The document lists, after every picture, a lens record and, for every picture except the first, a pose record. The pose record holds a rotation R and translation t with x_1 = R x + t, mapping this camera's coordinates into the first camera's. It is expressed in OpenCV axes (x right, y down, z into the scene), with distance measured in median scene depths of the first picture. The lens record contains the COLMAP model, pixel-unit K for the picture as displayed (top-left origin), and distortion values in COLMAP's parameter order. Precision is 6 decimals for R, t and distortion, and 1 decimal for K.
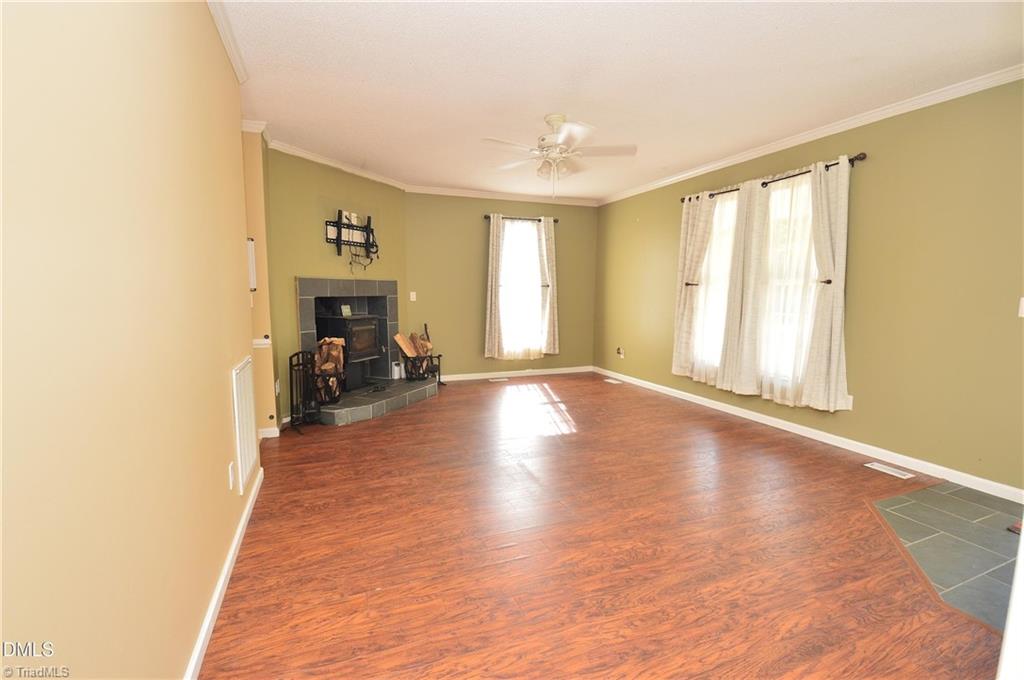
lens RADIAL K [[439.8, 0, 507.6], [0, 439.8, 339.0], [0, 0, 1]] dist [0.002010, -0.023618]
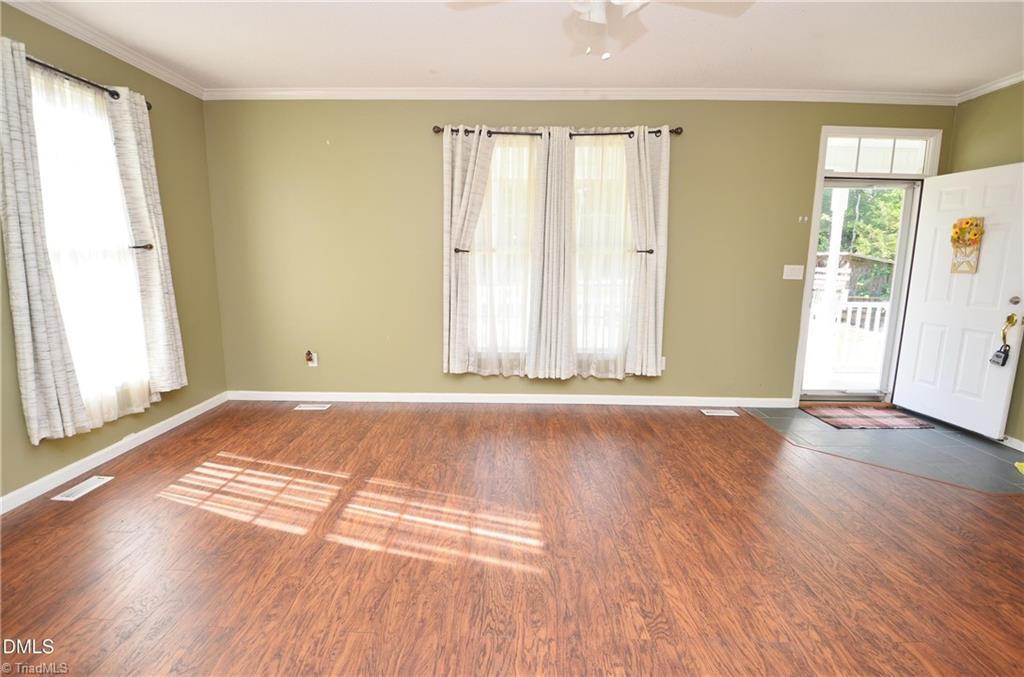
lens RADIAL K [[445.2, 0, 512.0], [0, 445.2, 338.5], [0, 0, 1]] dist [0.001159, -0.019029]
pose [[0.390653, -0.156166, 0.907195, -0.255897], [0.093562, 0.987137, 0.129638, -0.066883], [-0.915771, 0.034235, 0.400240, 0.619545]]
